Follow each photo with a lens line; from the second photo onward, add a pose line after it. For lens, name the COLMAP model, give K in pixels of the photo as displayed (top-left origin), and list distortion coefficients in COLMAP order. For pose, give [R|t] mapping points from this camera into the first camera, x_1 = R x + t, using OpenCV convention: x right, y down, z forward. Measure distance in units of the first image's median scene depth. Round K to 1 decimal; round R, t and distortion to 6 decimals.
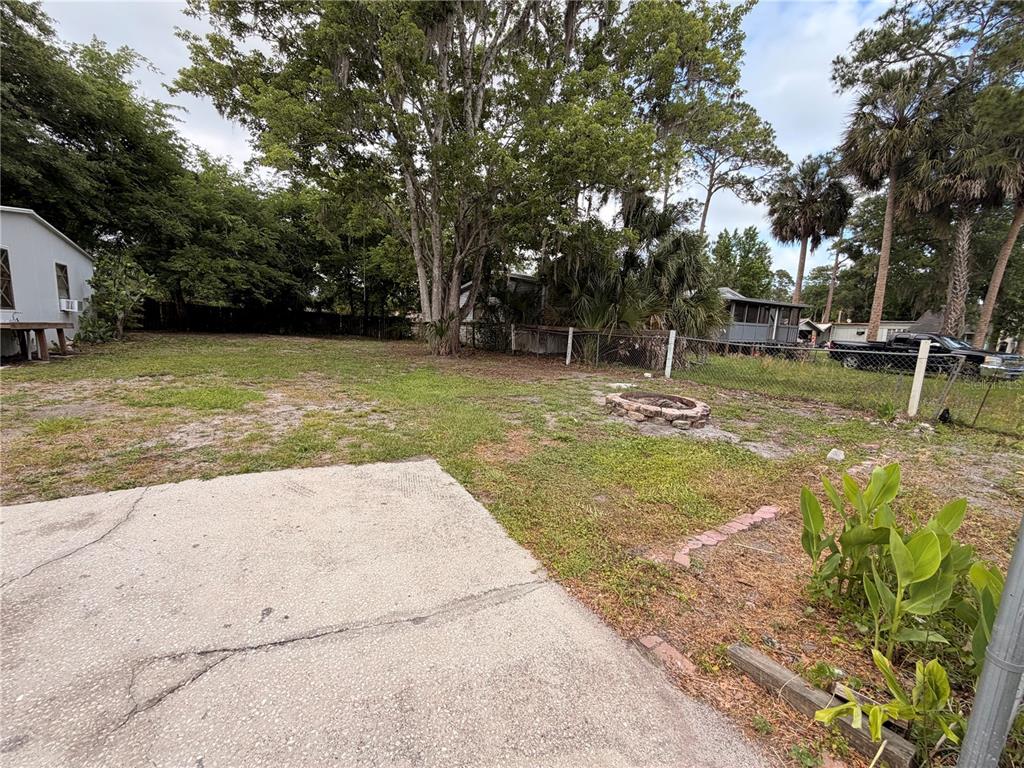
lens RADIAL K [[402.8, 0, 510.7], [0, 402.8, 381.3], [0, 0, 1]] dist [-0.000891, 0.000060]
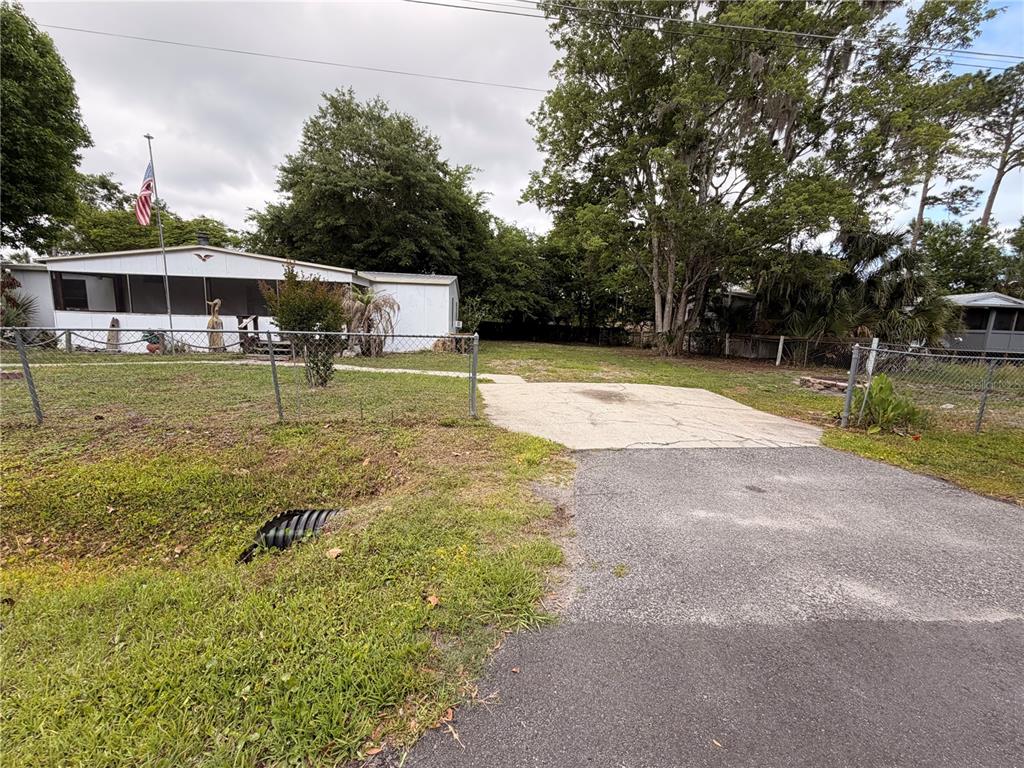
lens RADIAL K [[402.8, 0, 510.7], [0, 402.8, 381.3], [0, 0, 1]] dist [-0.000891, 0.000060]
pose [[0.896131, 0.049673, -0.441001, -0.044516], [-0.060162, 0.998140, -0.009826, 0.065844], [0.439693, 0.035337, 0.897453, -0.461059]]
